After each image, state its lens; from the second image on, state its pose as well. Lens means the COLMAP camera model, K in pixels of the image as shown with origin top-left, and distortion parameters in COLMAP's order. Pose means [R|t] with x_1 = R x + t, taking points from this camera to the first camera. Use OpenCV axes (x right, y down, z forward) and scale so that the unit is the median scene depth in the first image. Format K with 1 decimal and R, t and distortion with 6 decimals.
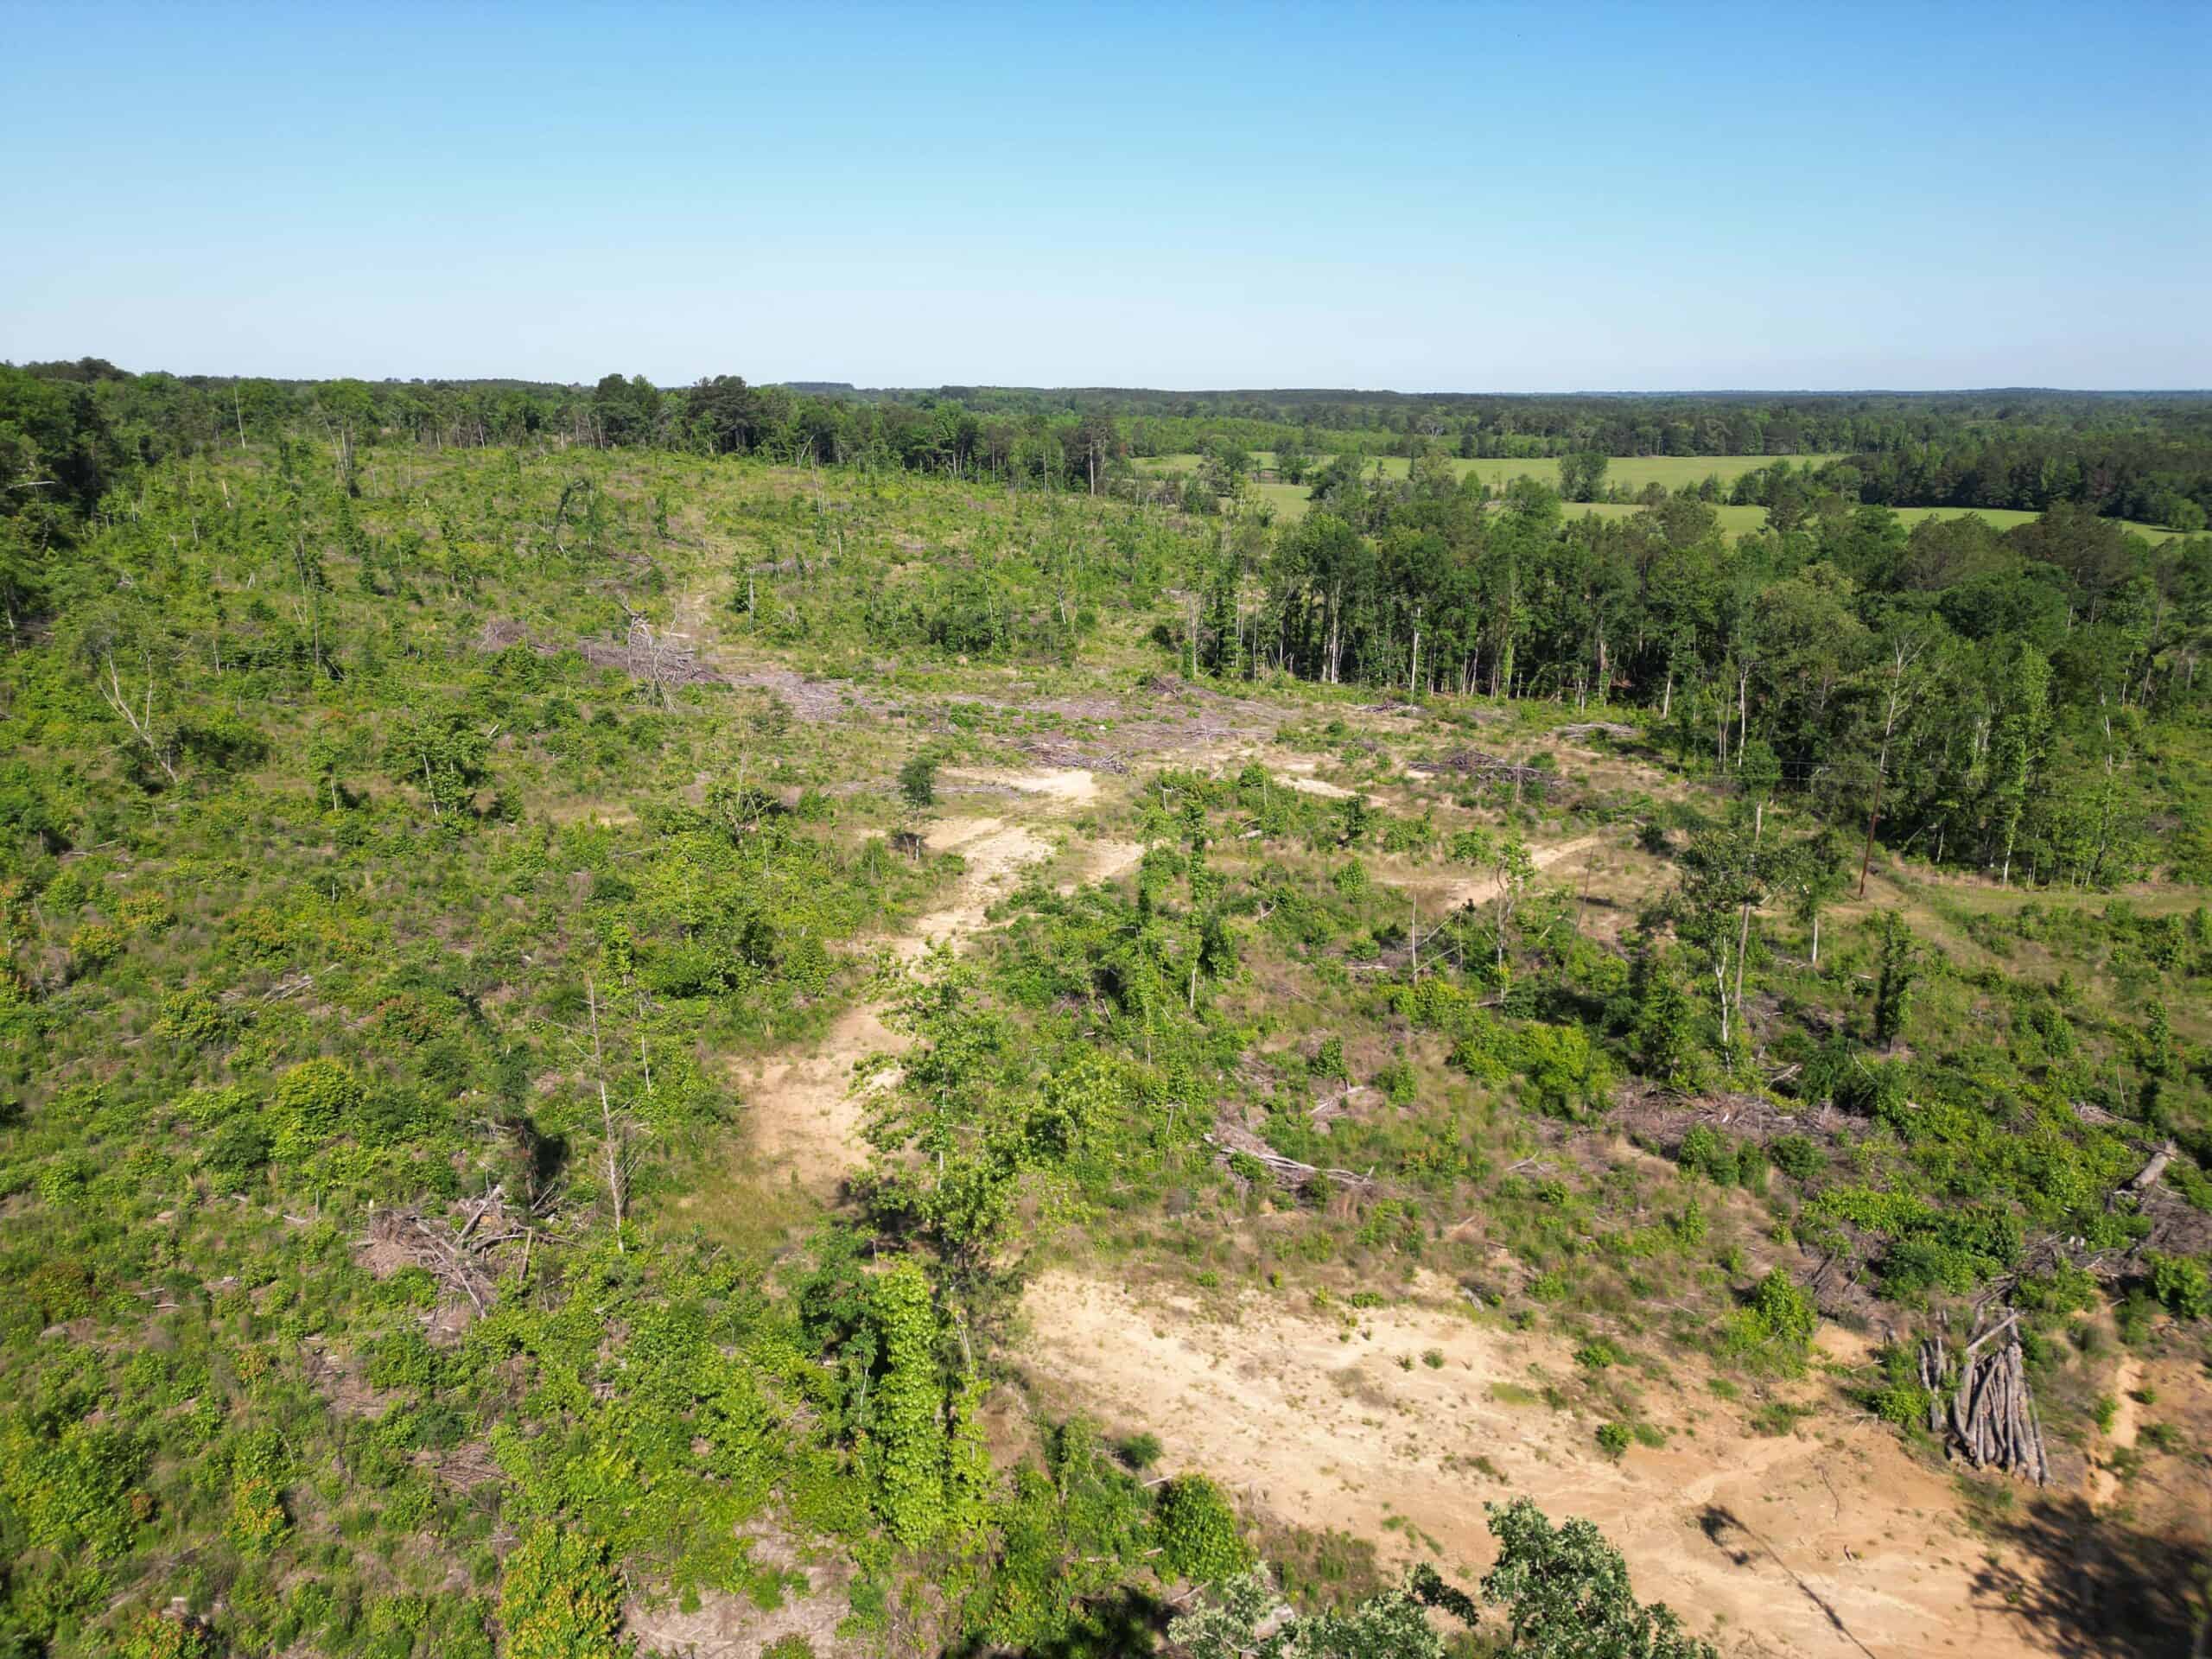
lens RADIAL K [[1537.2, 0, 1109.9], [0, 1537.2, 850.7], [0, 0, 1]] dist [0.077540, -0.069756]
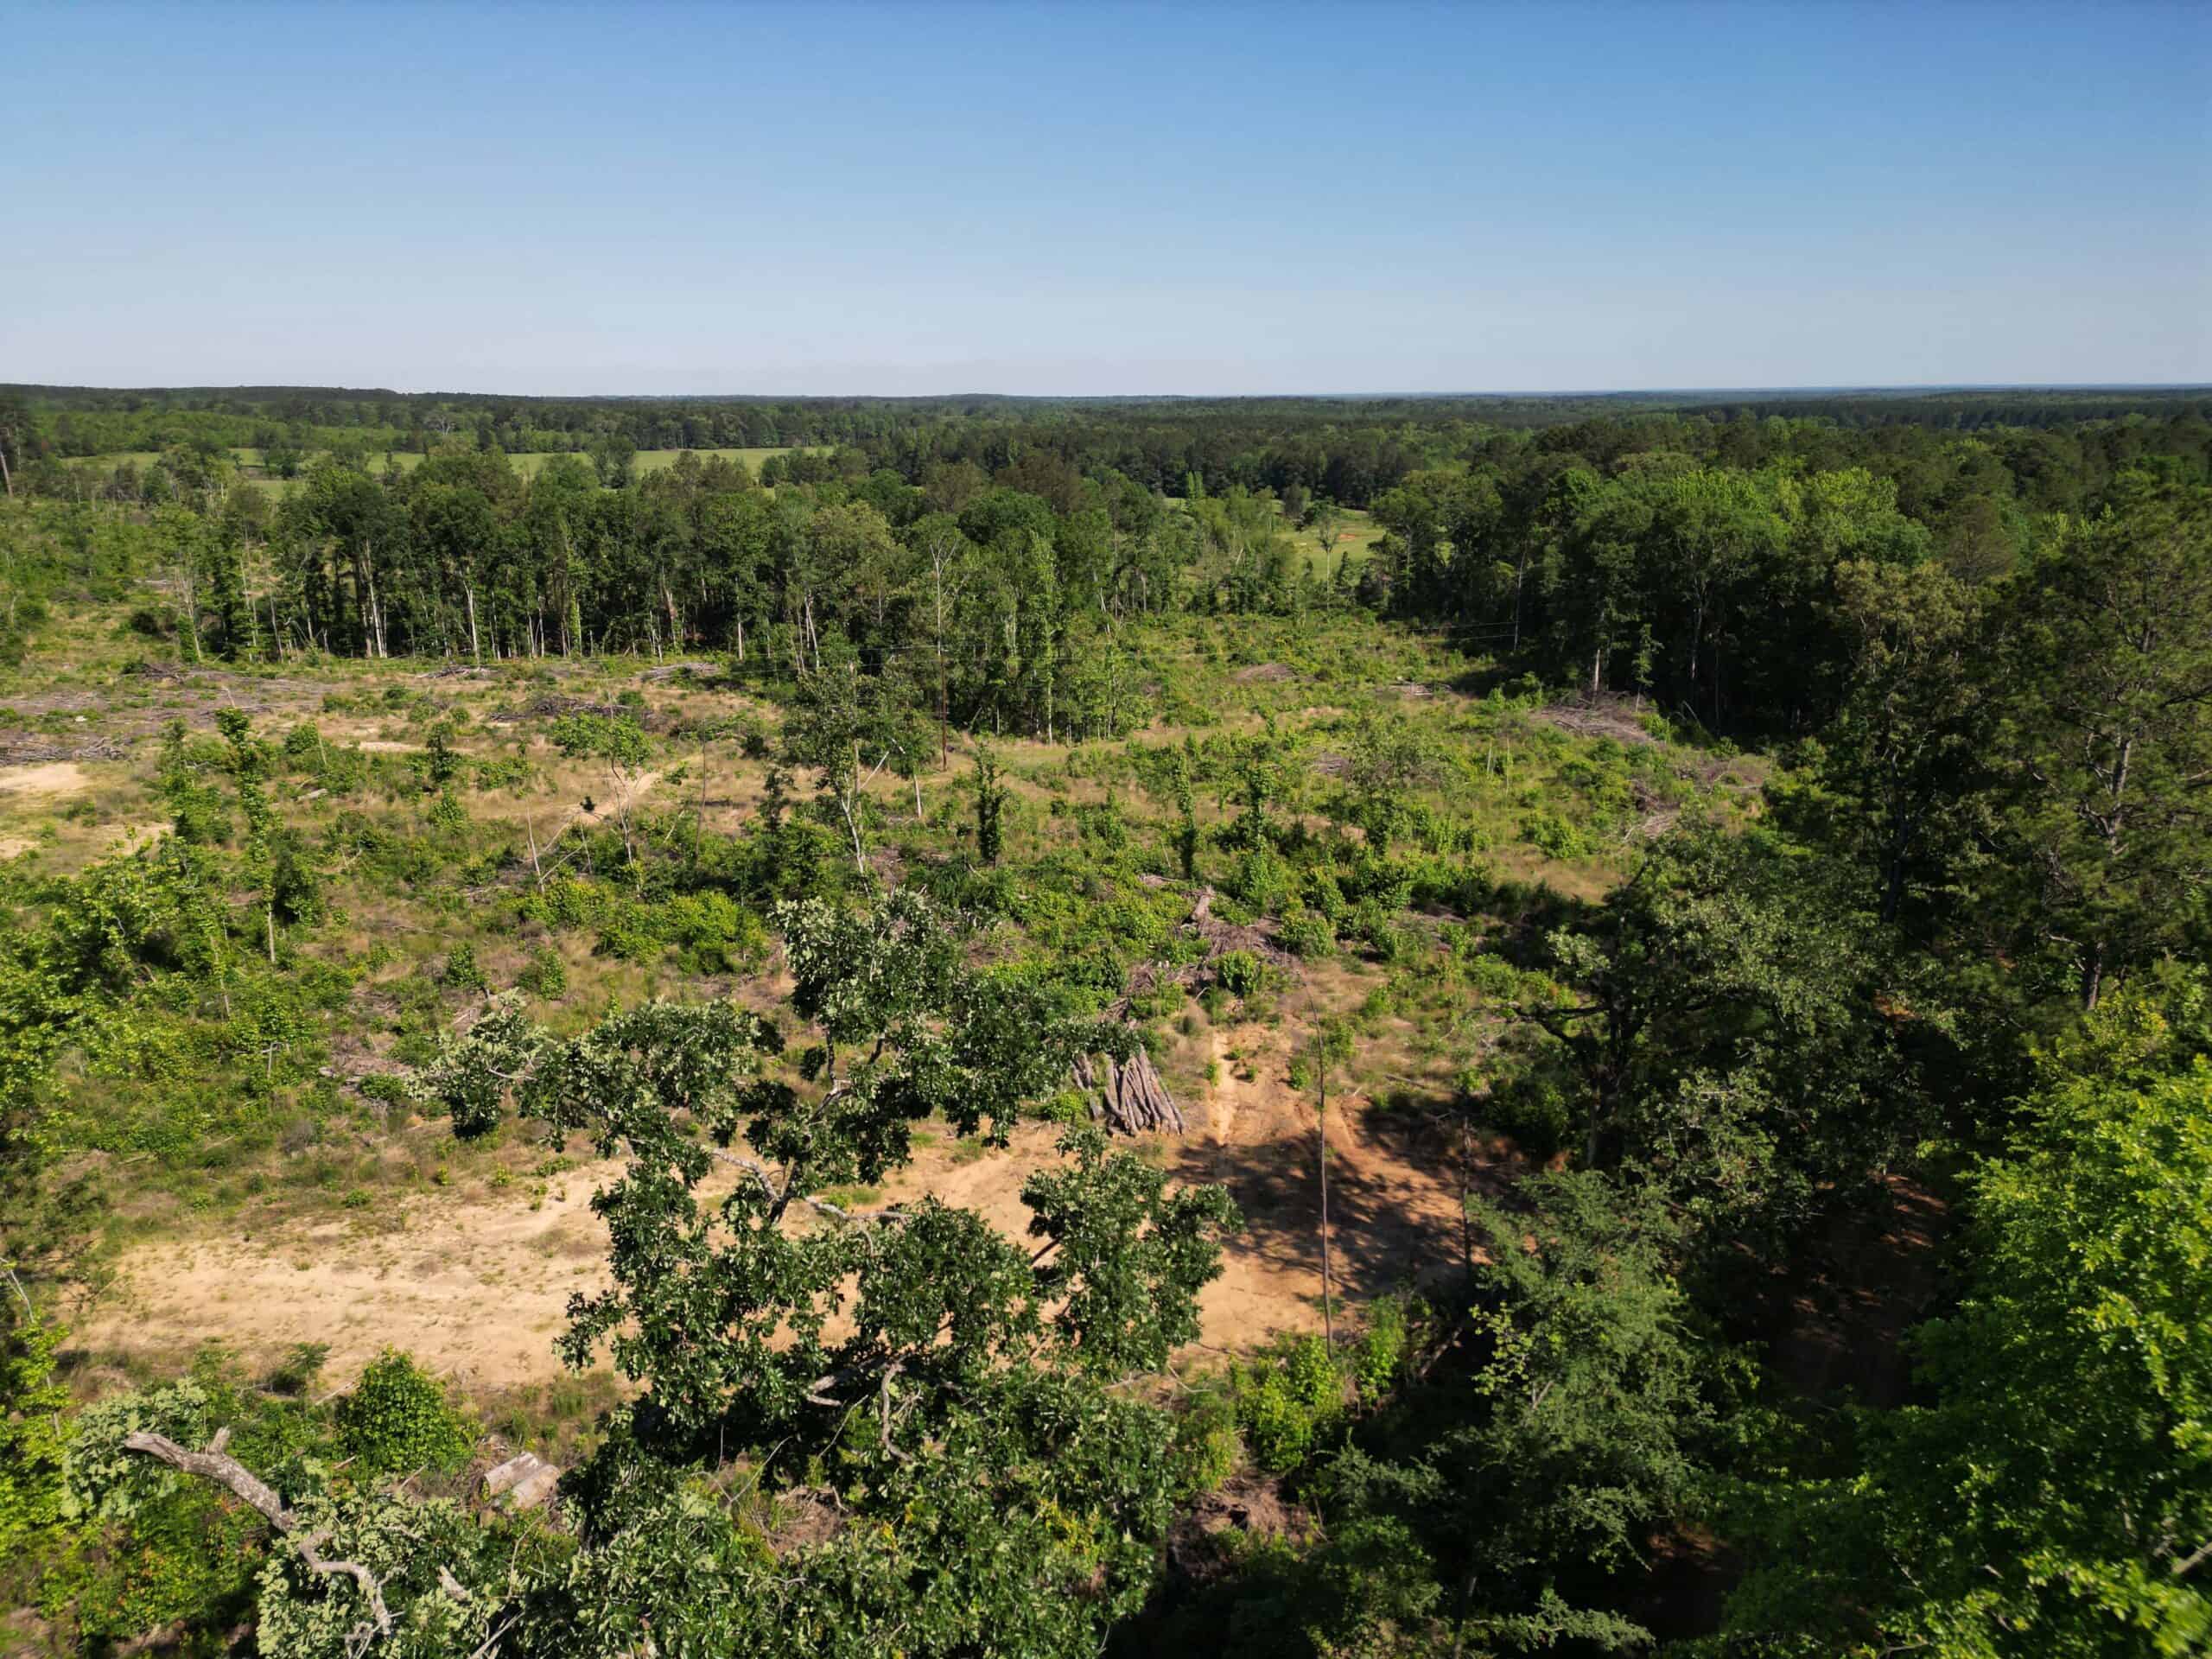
lens RADIAL K [[1543.3, 0, 1111.0], [0, 1543.3, 830.9], [0, 0, 1]] dist [0.075993, -0.072984]
pose [[0.830198, -0.157506, 0.534756, -0.011245], [0.165785, 0.985612, 0.032922, 0.066346], [-0.532247, 0.061322, 0.844365, 0.025162]]
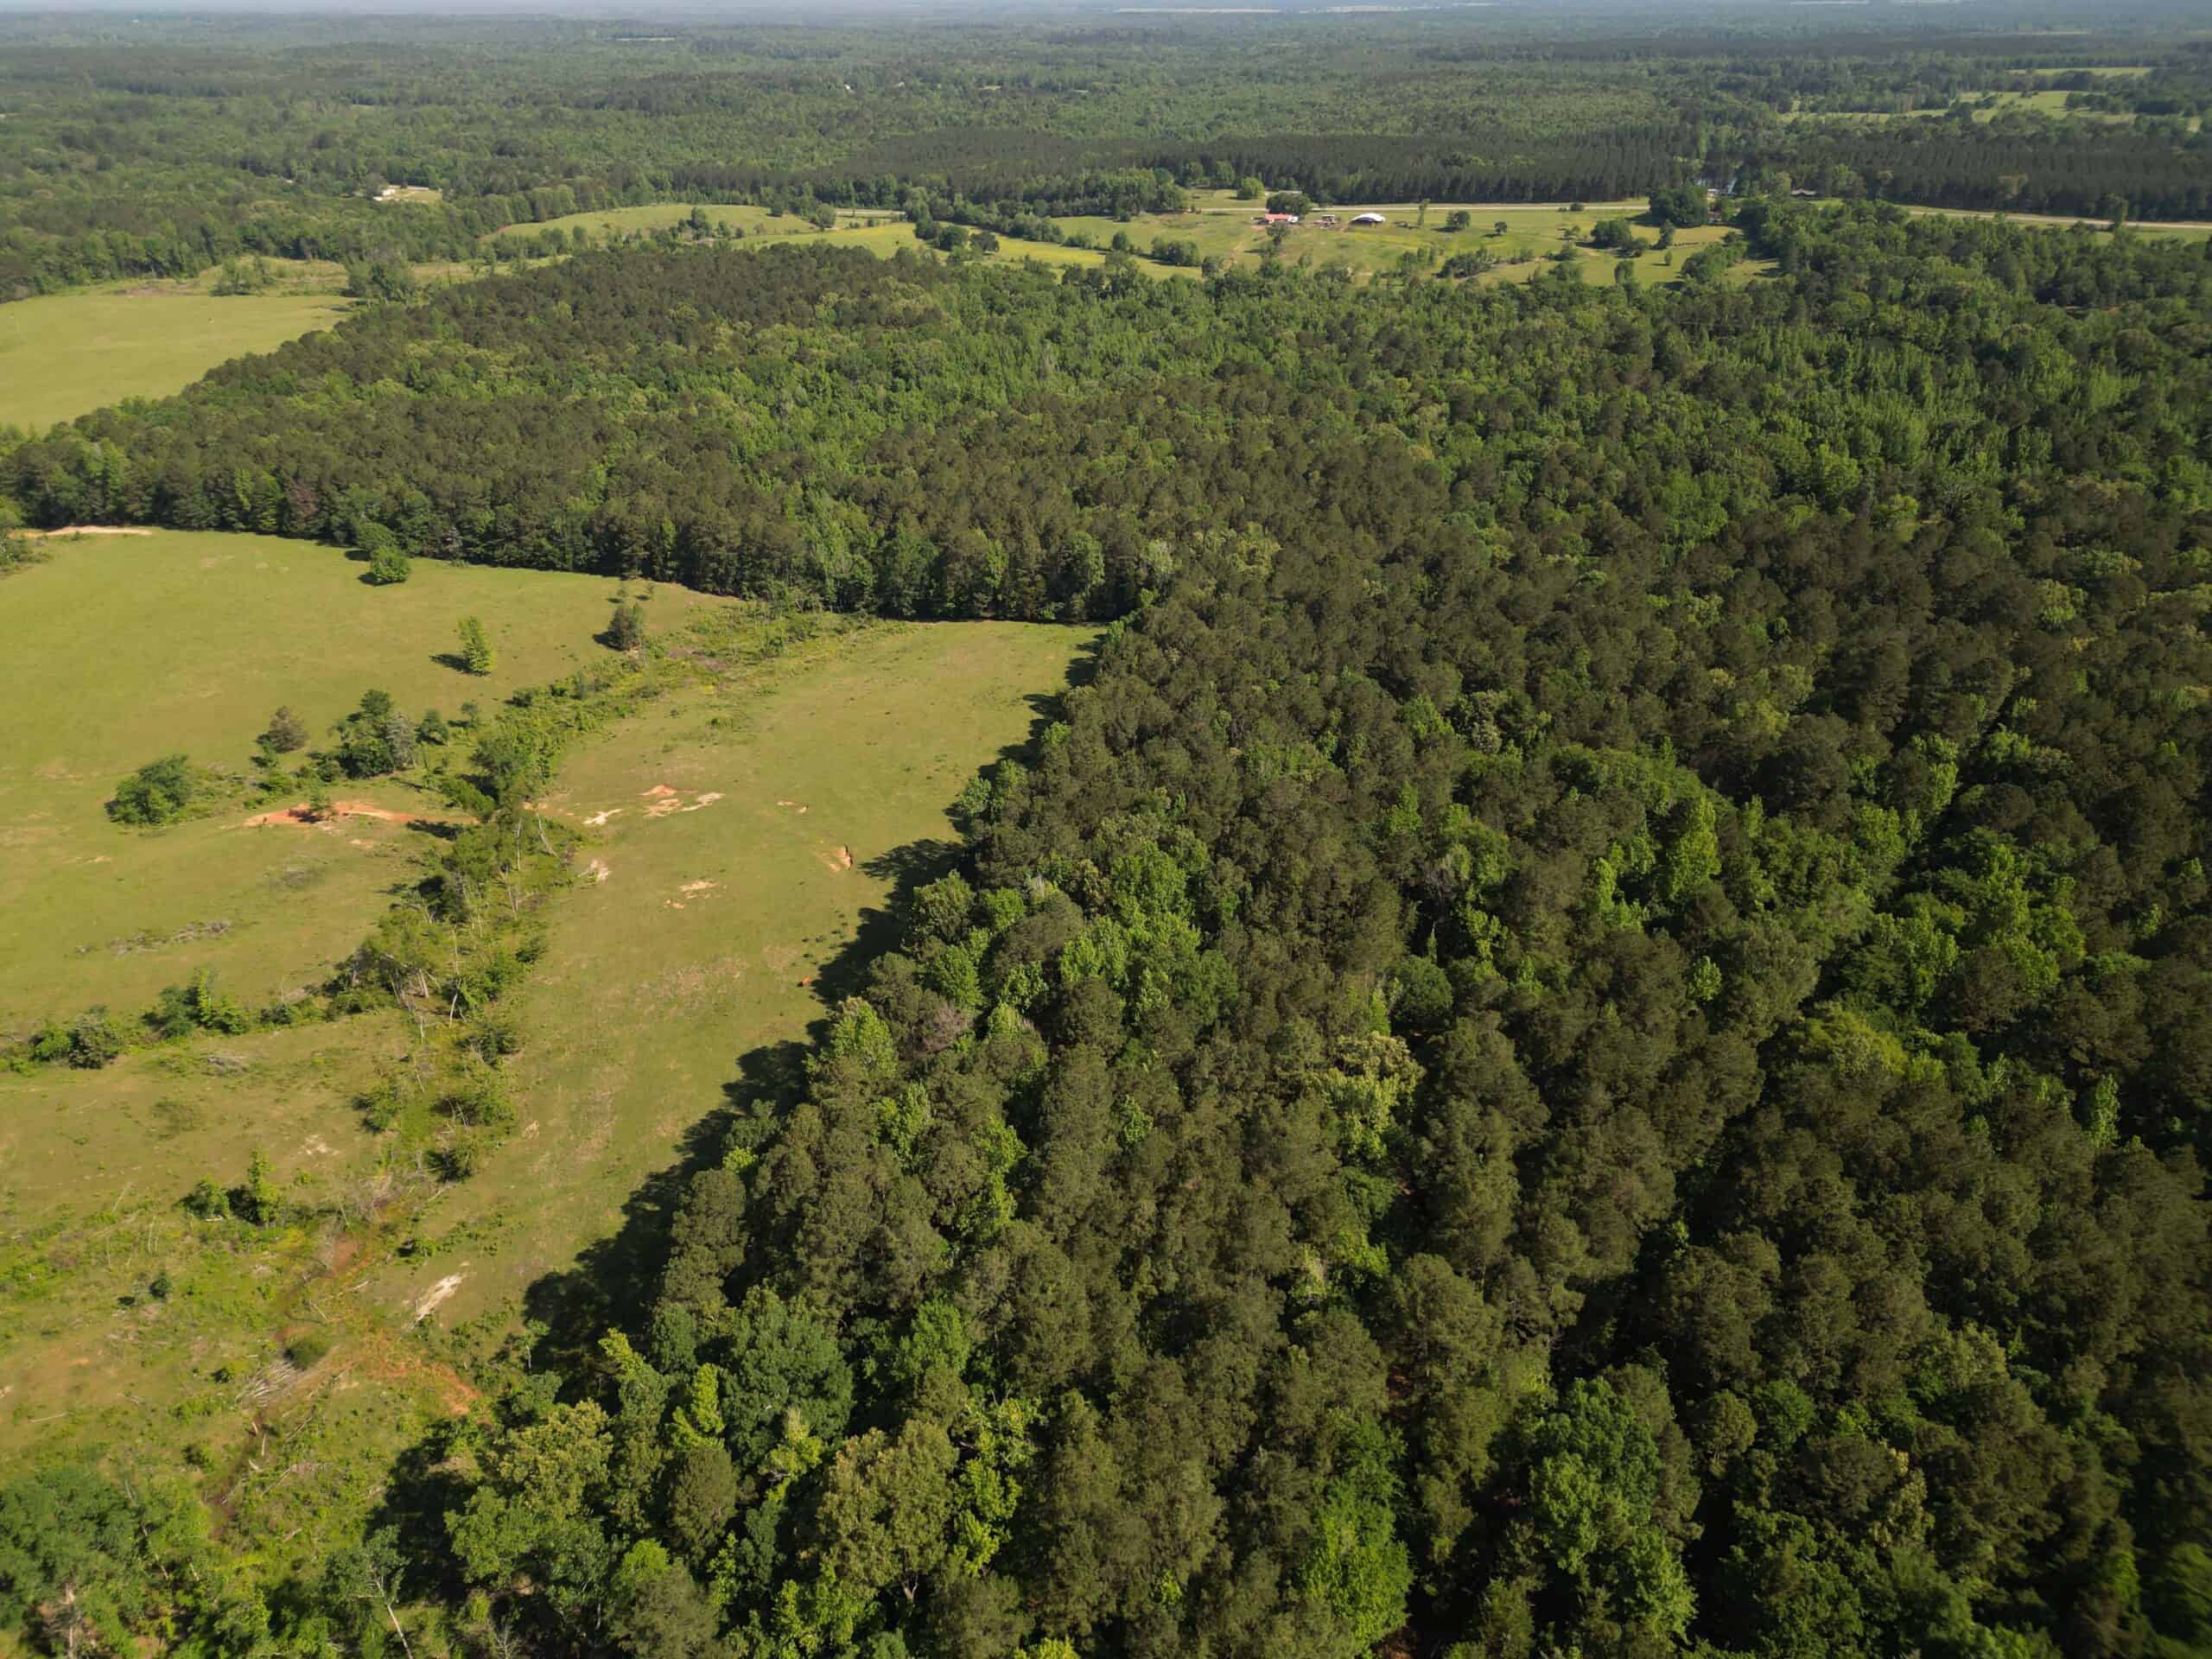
lens RADIAL K [[1543.3, 0, 1111.0], [0, 1543.3, 830.9], [0, 0, 1]] dist [0.075993, -0.072984]
pose [[0.631703, -0.377902, 0.676861, 1.447471], [0.230864, 0.925223, 0.301105, -1.256057], [-0.740036, -0.033946, 0.671711, 0.457813]]
